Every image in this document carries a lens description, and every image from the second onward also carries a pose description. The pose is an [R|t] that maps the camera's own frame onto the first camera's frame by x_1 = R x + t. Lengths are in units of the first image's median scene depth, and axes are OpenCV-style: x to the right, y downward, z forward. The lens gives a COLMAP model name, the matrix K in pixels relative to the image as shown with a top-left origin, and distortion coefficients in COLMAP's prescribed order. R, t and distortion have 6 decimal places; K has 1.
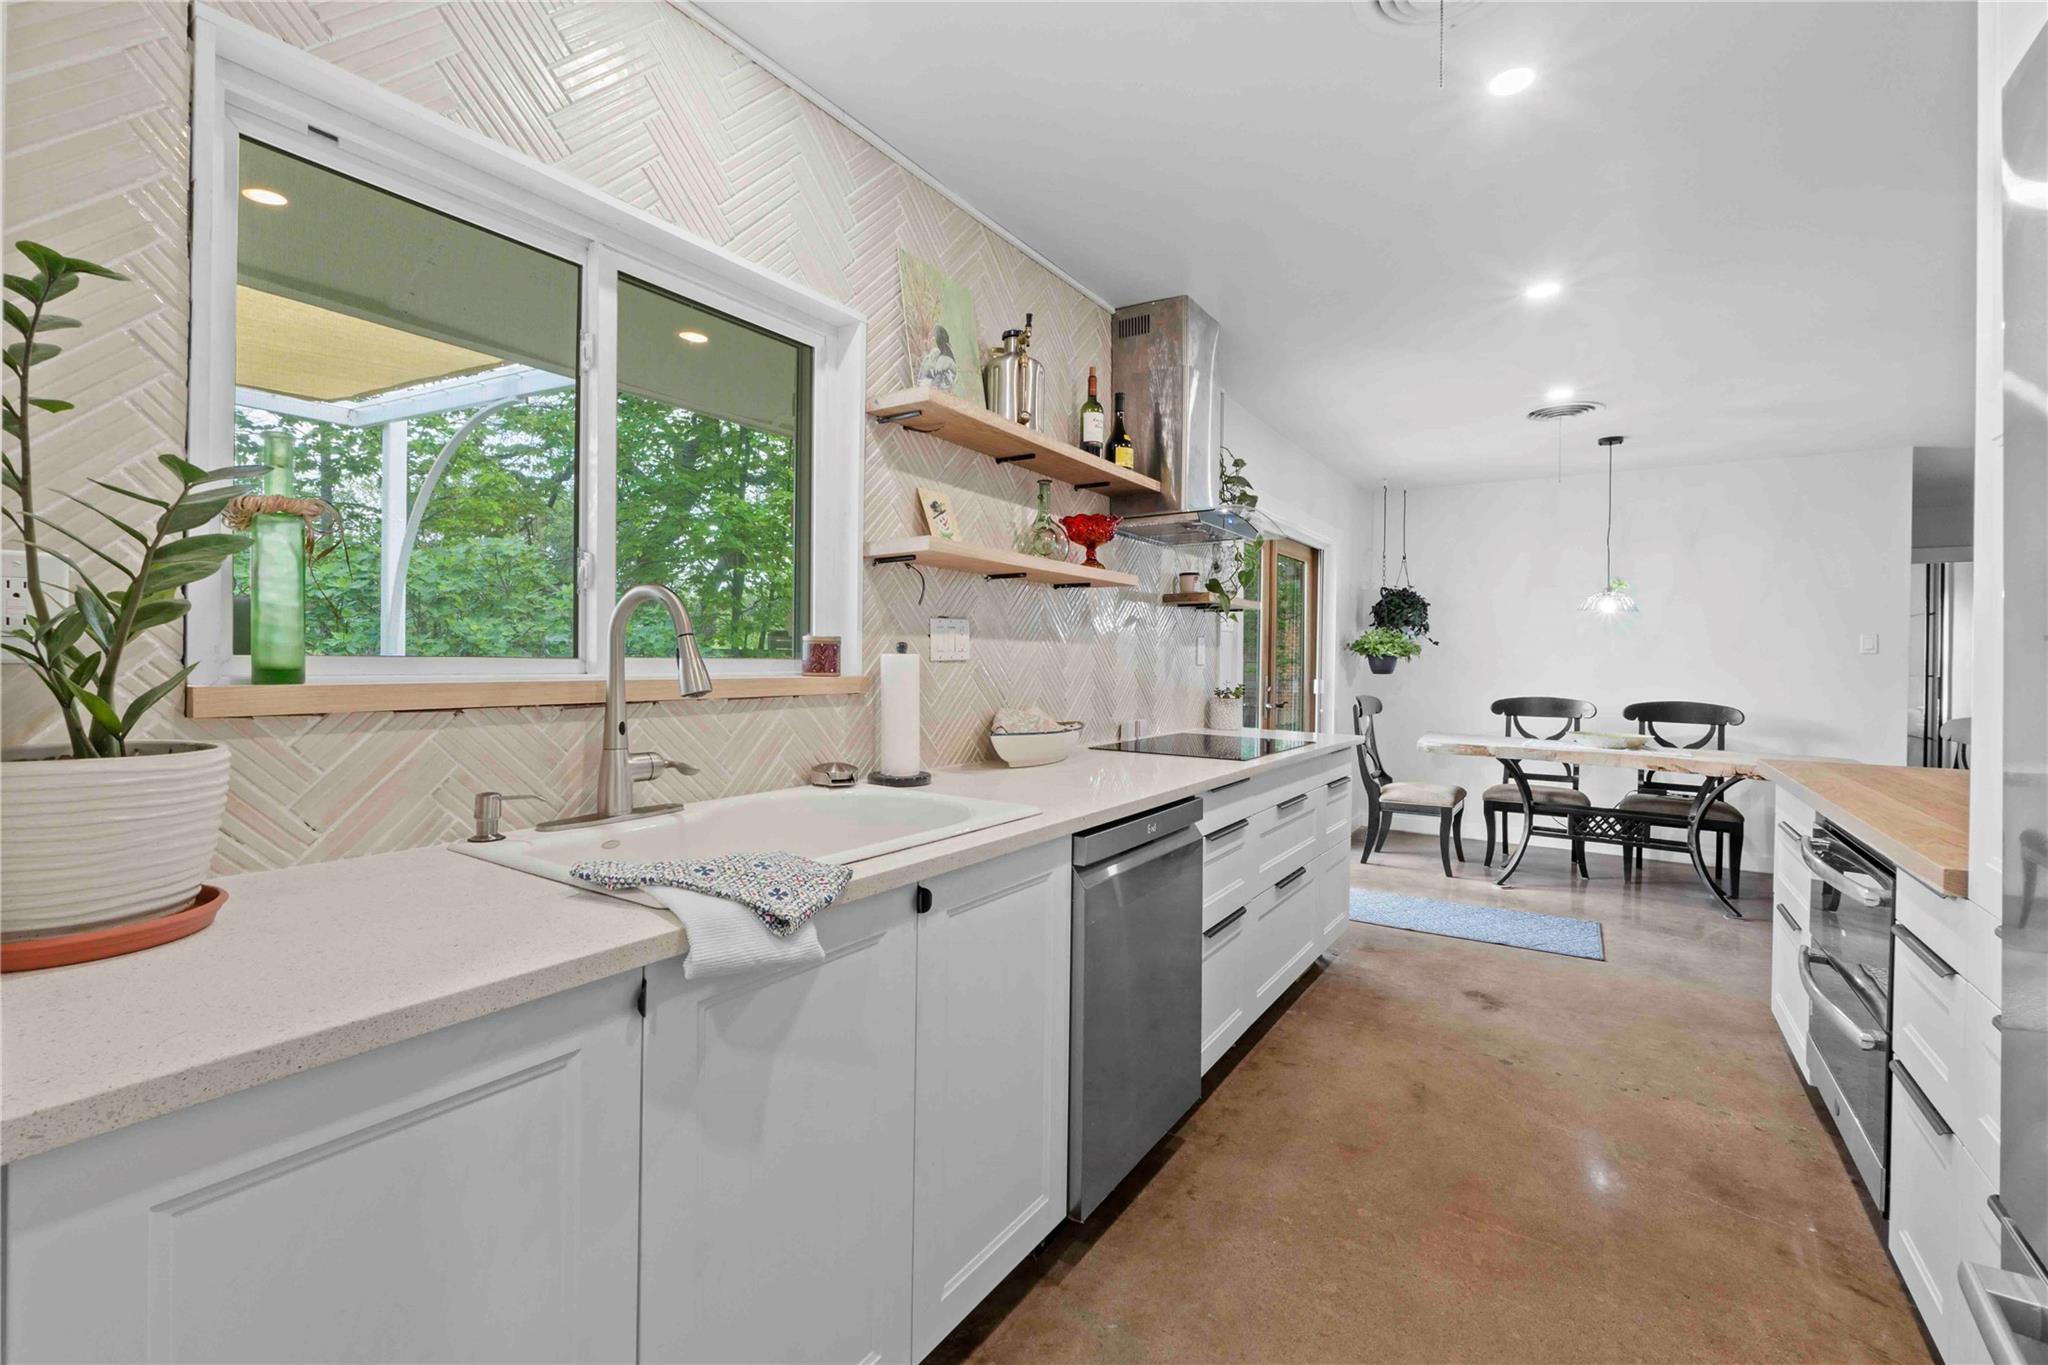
lens RADIAL K [[872.2, 0, 1022.3], [0, 872.2, 661.5], [0, 0, 1]] dist [-0.003000, -0.000637]
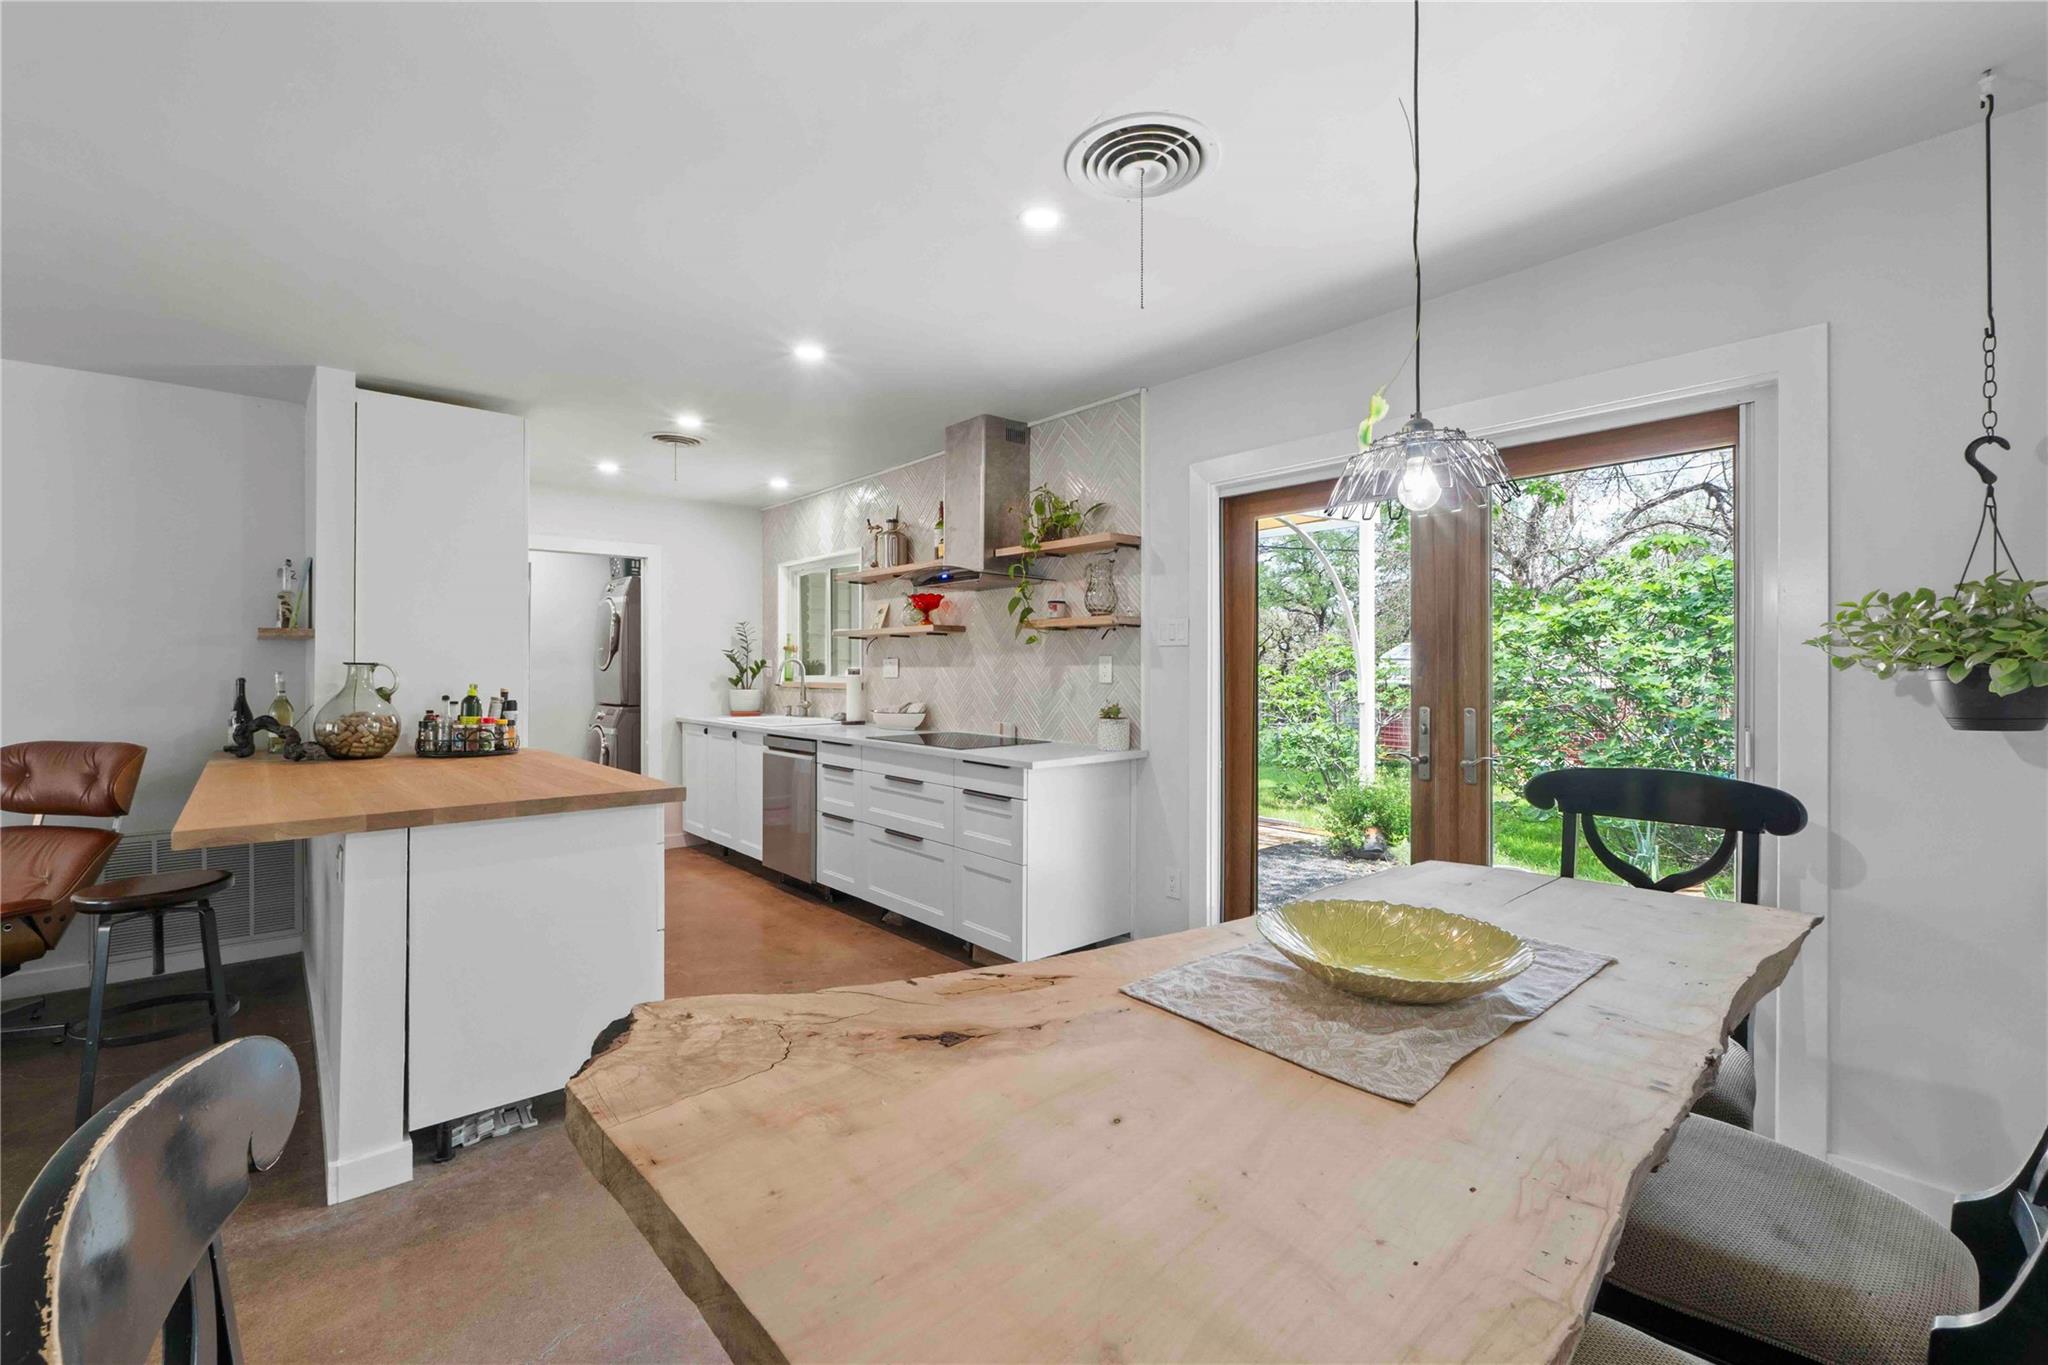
lens RADIAL K [[878.7, 0, 1024.0], [0, 878.7, 670.0], [0, 0, 1]] dist [-0.004194, -0.000291]
pose [[-0.264702, -0.011597, -0.964261, 1.870502], [-0.010063, 0.999906, -0.009263, -0.002890], [0.964278, 0.007251, -0.264794, 1.812201]]
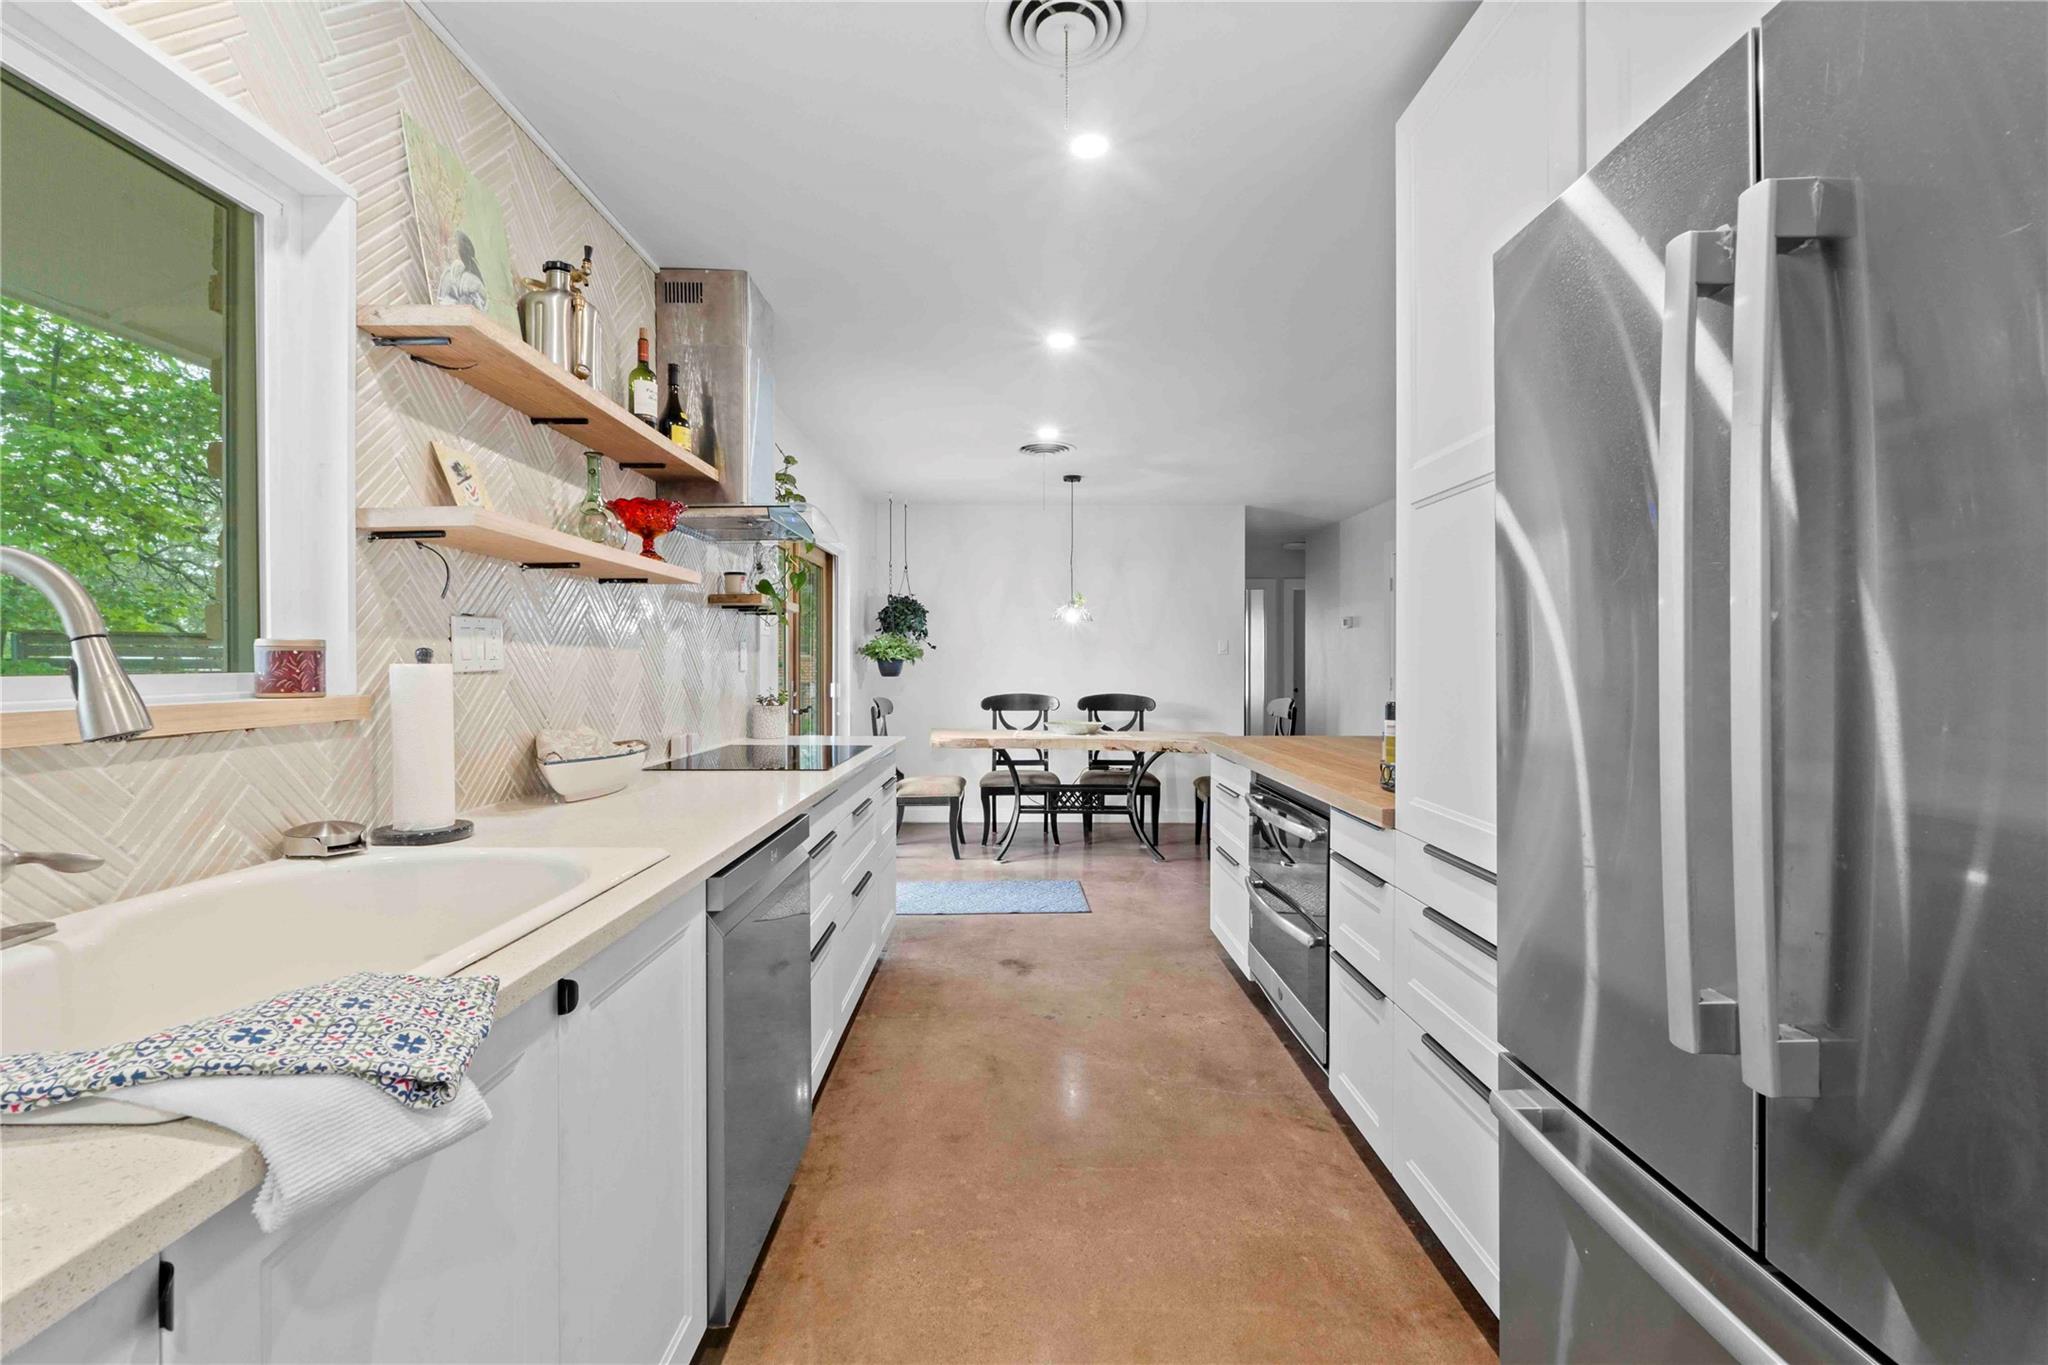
lens RADIAL K [[867.6, 0, 1019.5], [0, 867.6, 669.1], [0, 0, 1]] dist [-0.006429, -0.000565]
pose [[0.829340, -0.015447, 0.558530, -0.107013], [0.012971, 0.999881, 0.008392, -0.003198], [-0.558593, 0.000285, 0.829442, 0.092773]]
